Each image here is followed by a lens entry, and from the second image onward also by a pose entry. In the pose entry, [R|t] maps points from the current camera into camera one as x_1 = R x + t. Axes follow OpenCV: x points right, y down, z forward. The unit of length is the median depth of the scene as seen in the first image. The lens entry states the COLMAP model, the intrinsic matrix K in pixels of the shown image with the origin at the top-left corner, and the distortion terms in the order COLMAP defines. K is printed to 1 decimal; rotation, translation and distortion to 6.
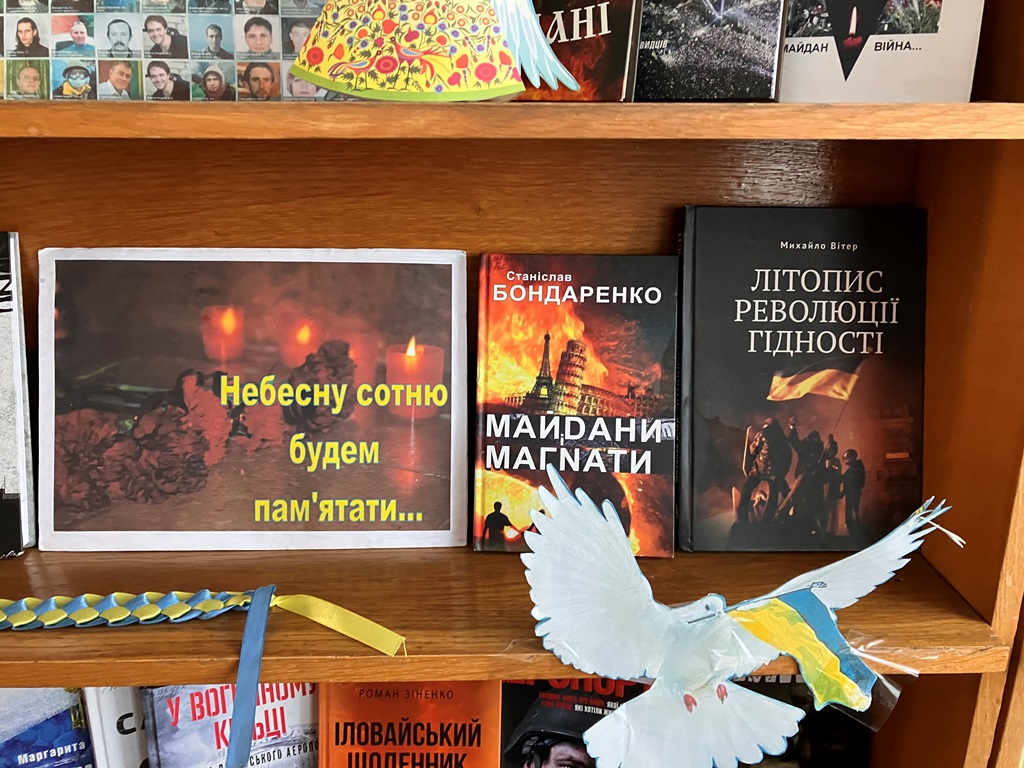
lens RADIAL K [[841.7, 0, 512.0], [0, 841.7, 369.0], [0, 0, 1]] dist [0.026568, -0.062490]
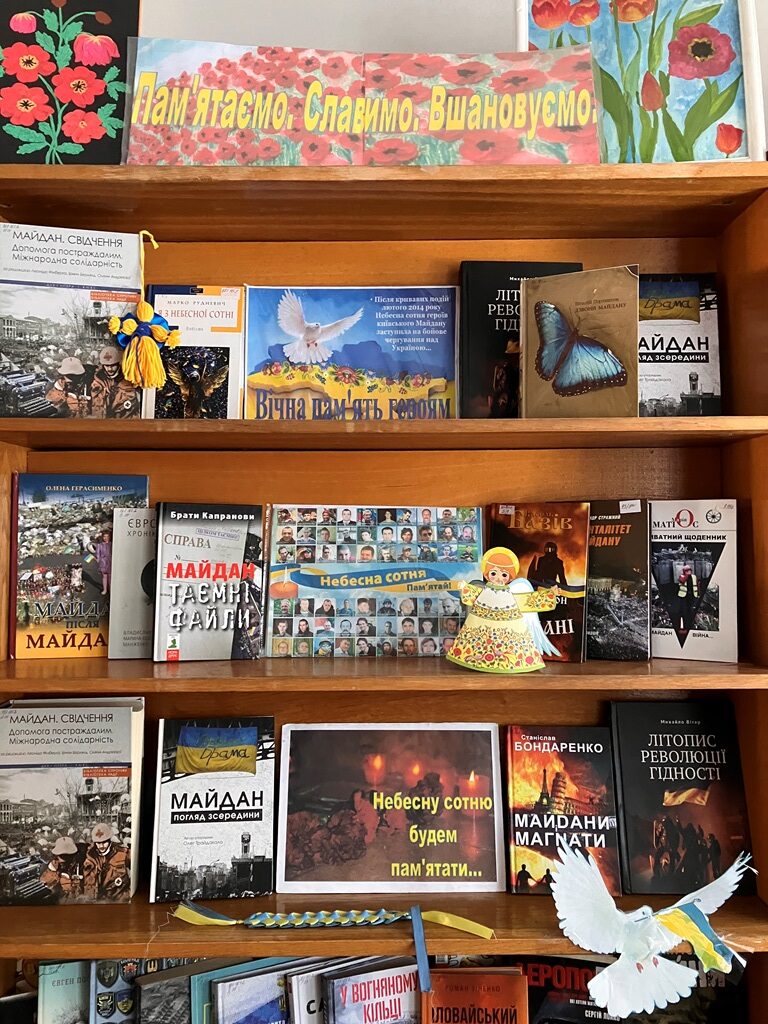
lens RADIAL K [[823.6, 0, 390.7], [0, 823.6, 501.7], [0, 0, 1]] dist [0.027705, -0.034051]
pose [[0.999790, -0.009278, -0.018291, -0.274986], [0.002781, 0.944922, -0.327284, -0.001656], [0.020320, 0.327164, 0.944749, -1.013006]]
